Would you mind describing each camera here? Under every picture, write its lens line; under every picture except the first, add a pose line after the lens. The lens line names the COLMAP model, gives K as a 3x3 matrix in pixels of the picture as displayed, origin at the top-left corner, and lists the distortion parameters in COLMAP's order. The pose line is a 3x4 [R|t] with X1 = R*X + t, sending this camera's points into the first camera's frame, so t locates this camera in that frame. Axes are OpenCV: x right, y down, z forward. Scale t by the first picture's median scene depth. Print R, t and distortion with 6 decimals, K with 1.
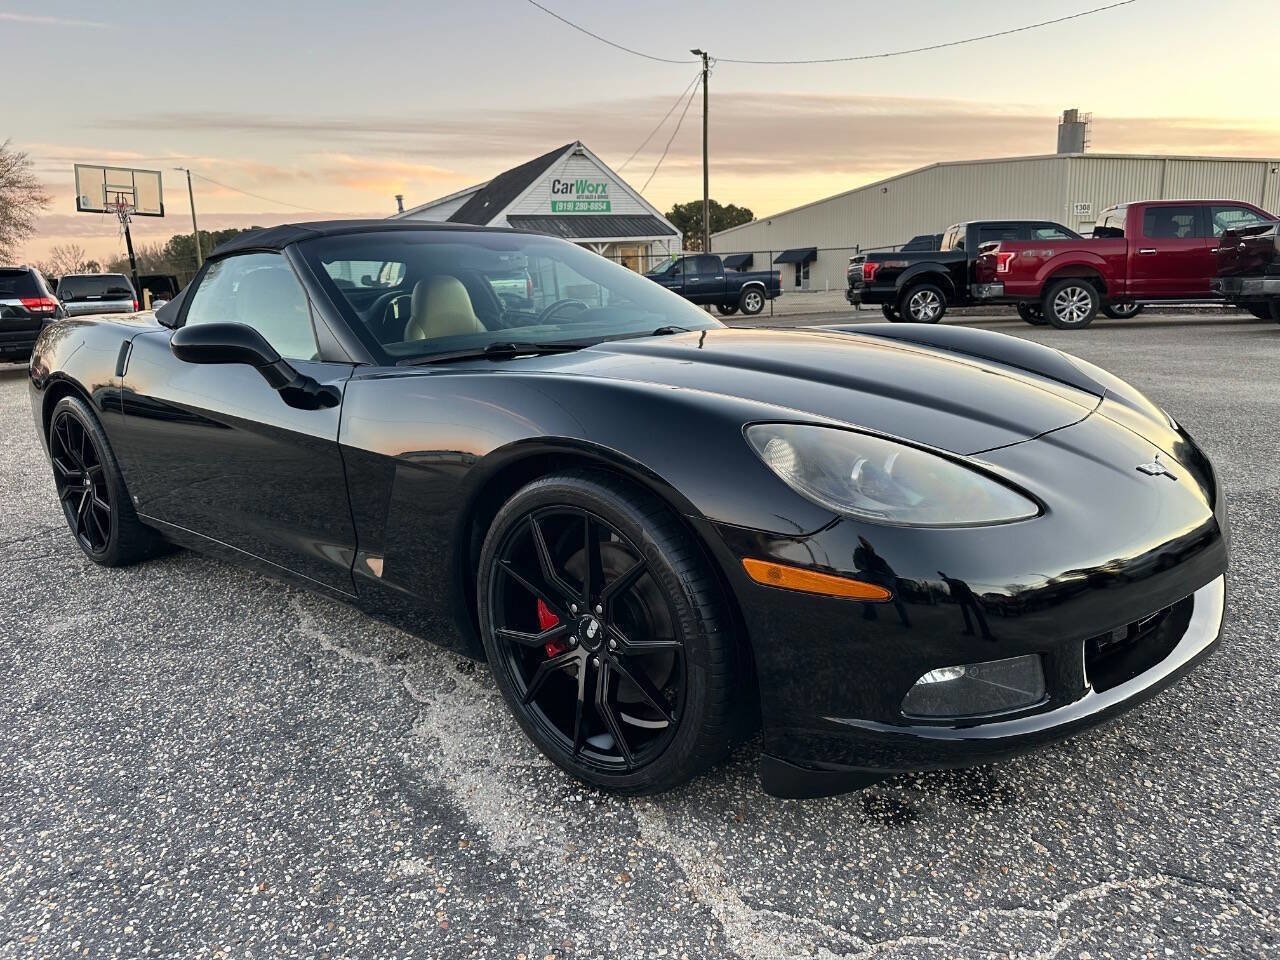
lens RADIAL K [[906.9, 0, 636.1], [0, 906.9, 474.3], [0, 0, 1]] dist [0.064008, -0.106881]
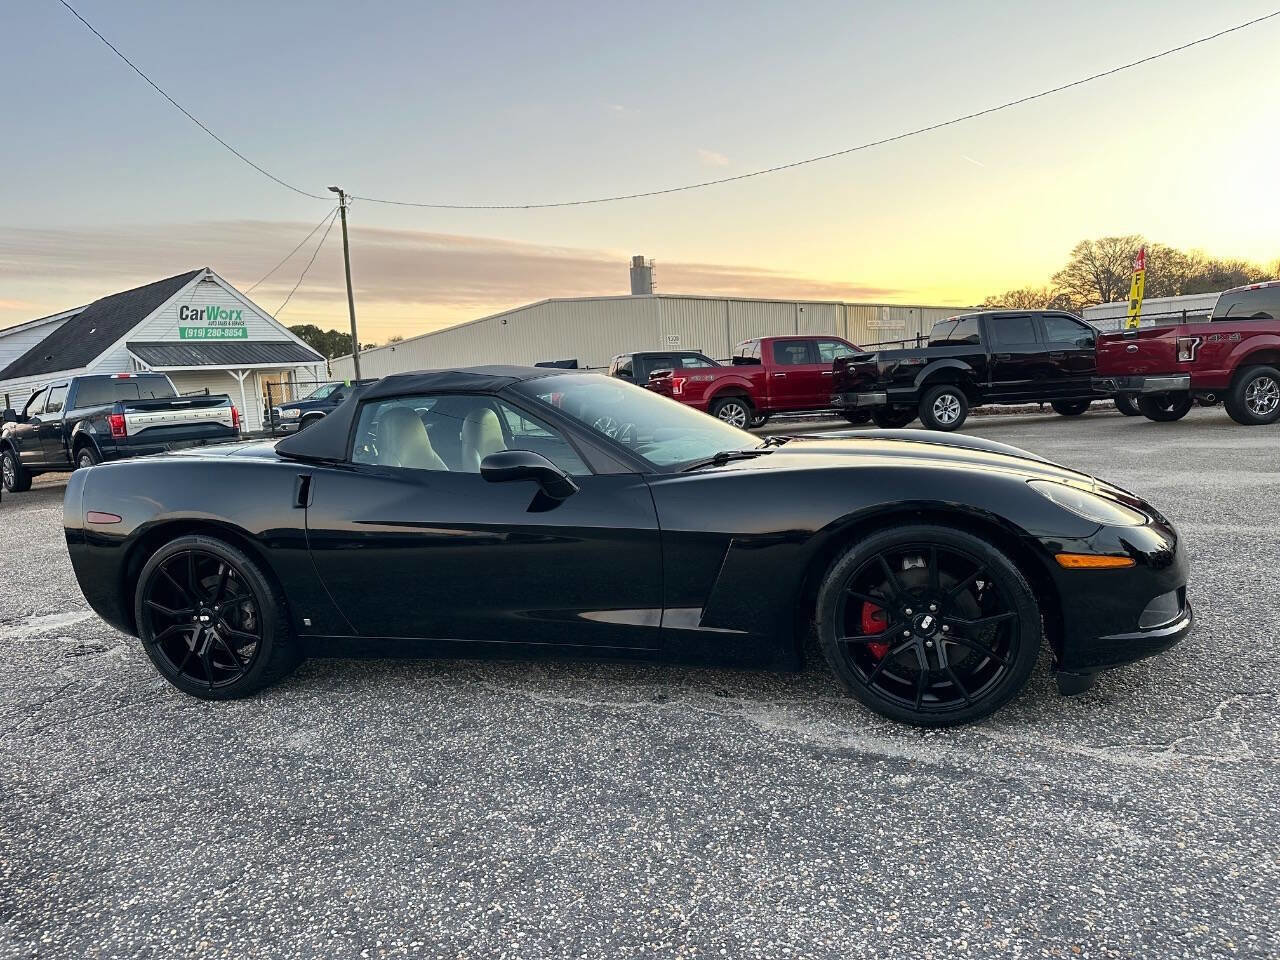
lens RADIAL K [[902.8, 0, 637.5], [0, 902.8, 481.1], [0, 0, 1]] dist [0.057482, -0.069726]
pose [[0.904878, -0.062538, 0.421052, -0.144715], [0.114028, 0.988610, -0.098221, 0.003274], [-0.410114, 0.136890, 0.901703, -0.031665]]
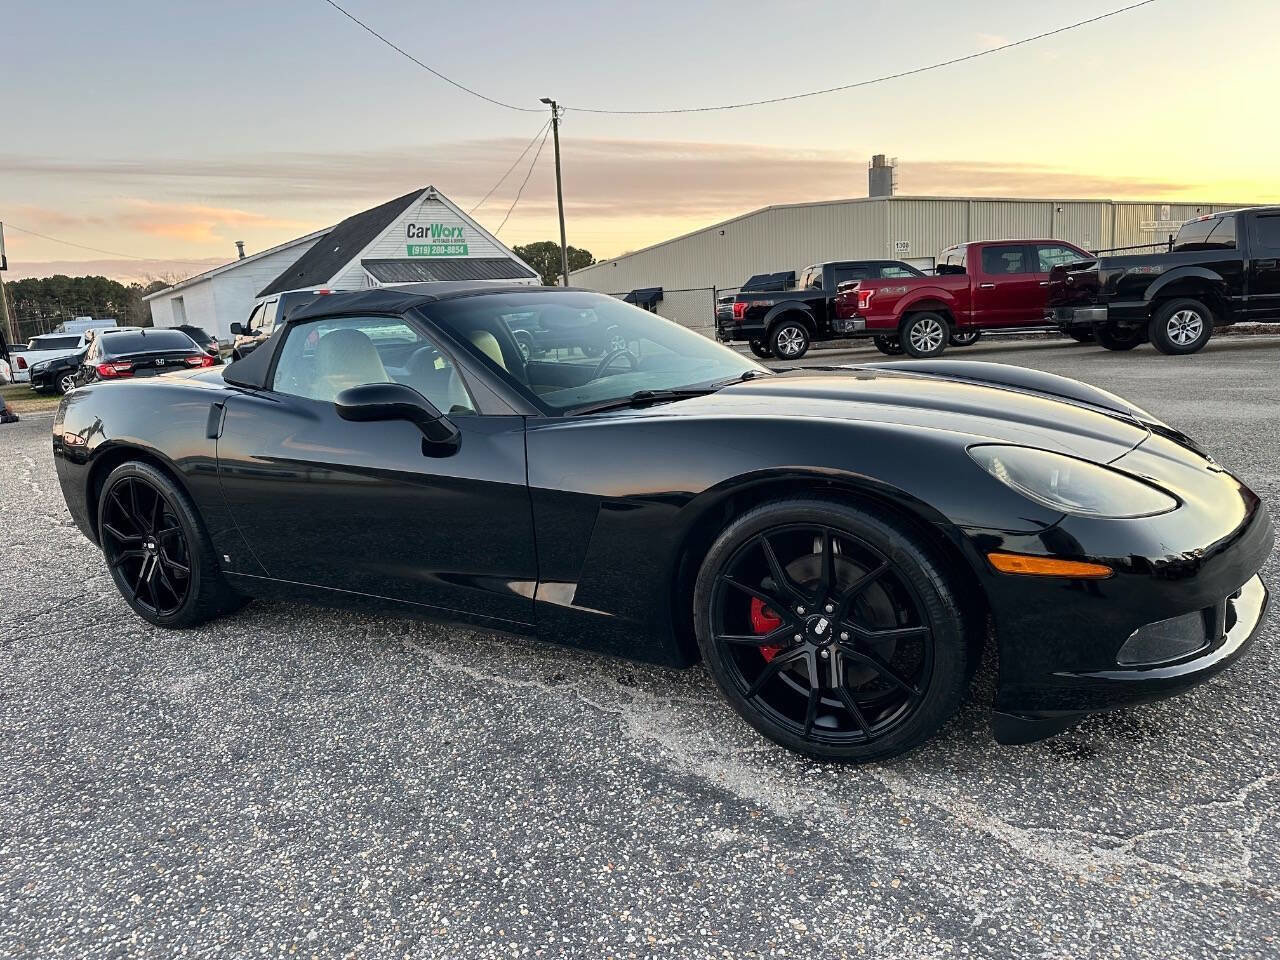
lens RADIAL K [[902.8, 0, 637.5], [0, 902.8, 481.1], [0, 0, 1]] dist [0.057482, -0.069726]
pose [[0.983664, -0.054884, 0.171444, -0.060138], [0.060539, 0.997775, -0.027931, -0.000250], [-0.169530, 0.037854, 0.984798, -0.017700]]
